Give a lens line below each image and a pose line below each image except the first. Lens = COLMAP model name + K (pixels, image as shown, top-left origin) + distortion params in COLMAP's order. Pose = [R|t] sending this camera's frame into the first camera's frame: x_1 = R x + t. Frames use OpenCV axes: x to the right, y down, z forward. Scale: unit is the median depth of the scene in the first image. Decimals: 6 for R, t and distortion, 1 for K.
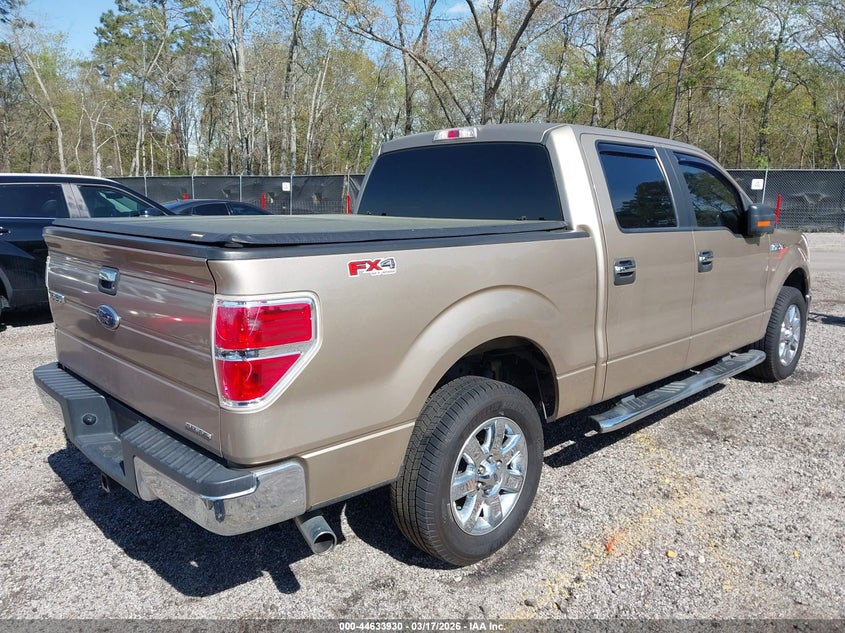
lens RADIAL K [[667.0, 0, 406.1], [0, 667.0, 316.4], [0, 0, 1]] dist [0.006414, 0.003456]
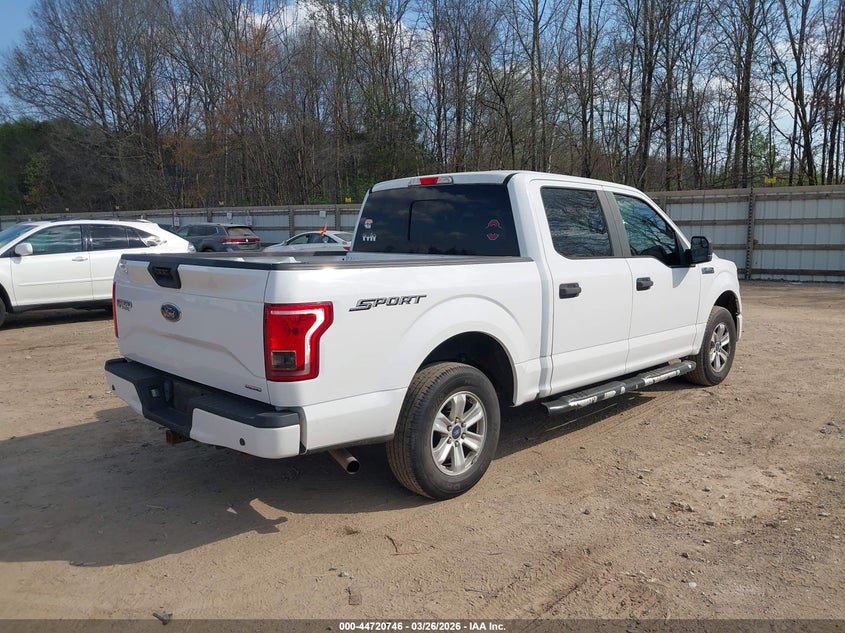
lens RADIAL K [[667.0, 0, 406.1], [0, 667.0, 316.4], [0, 0, 1]] dist [0.006414, 0.003456]
pose [[0.999587, 0.002697, 0.028601, -0.014559], [-0.001323, 0.998848, -0.047969, 0.046712], [-0.028698, 0.047911, 0.998439, -0.252983]]
